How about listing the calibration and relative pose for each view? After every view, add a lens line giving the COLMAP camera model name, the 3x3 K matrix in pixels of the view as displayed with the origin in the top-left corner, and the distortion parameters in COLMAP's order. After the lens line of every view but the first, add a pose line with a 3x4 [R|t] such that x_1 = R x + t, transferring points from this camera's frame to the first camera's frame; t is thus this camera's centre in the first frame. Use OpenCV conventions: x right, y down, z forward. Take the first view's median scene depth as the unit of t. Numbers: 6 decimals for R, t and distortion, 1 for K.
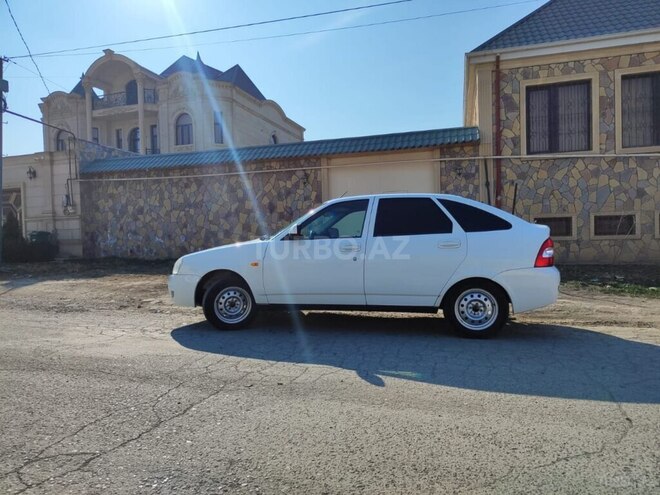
lens RADIAL K [[444.8, 0, 329.1], [0, 444.8, 251.3], [0, 0, 1]] dist [0.009390, -0.004124]
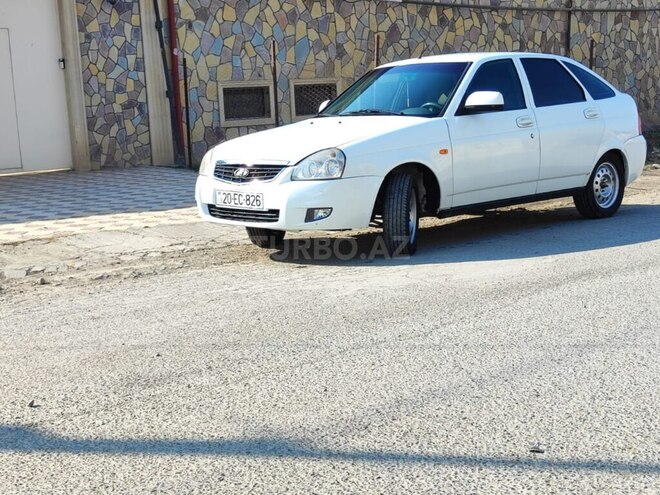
lens RADIAL K [[1053.9, 0, 330.0], [0, 1053.9, 247.5], [0, 0, 1]] dist [0.045354, -0.084271]
pose [[0.565784, -0.121930, 0.815488, -0.627914], [0.063617, 0.992513, 0.104262, -0.001559], [-0.822096, -0.007111, 0.569305, 0.084917]]
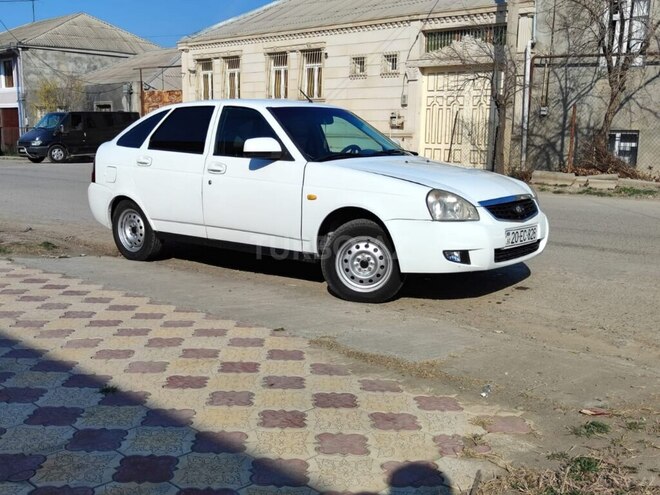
lens RADIAL K [[700.6, 0, 328.4], [0, 700.6, 256.8], [0, 0, 1]] dist [0.054803, -0.143432]
pose [[-0.890873, -0.070209, 0.448795, -0.239049], [0.018165, 0.981687, 0.189632, -0.035934], [-0.453890, 0.177090, -0.873283, 0.882425]]
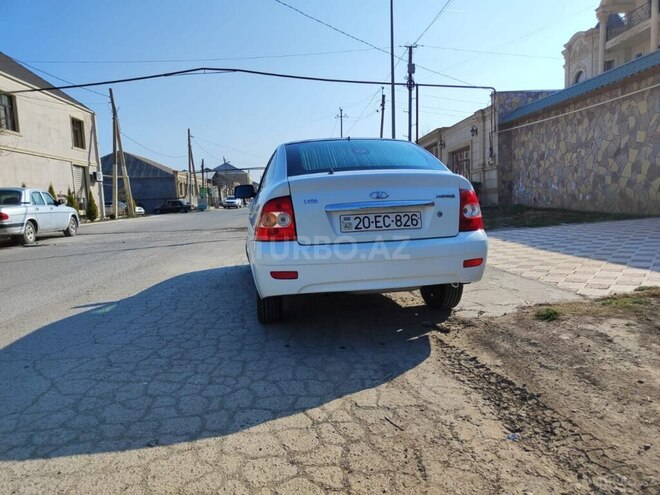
lens RADIAL K [[444.8, 0, 329.1], [0, 444.8, 251.3], [0, 0, 1]] dist [0.009390, -0.004124]
pose [[0.359550, 0.109112, -0.926724, 0.409597], [0.009513, 0.992660, 0.120566, -0.011701], [0.933077, -0.052165, 0.355873, 0.300112]]
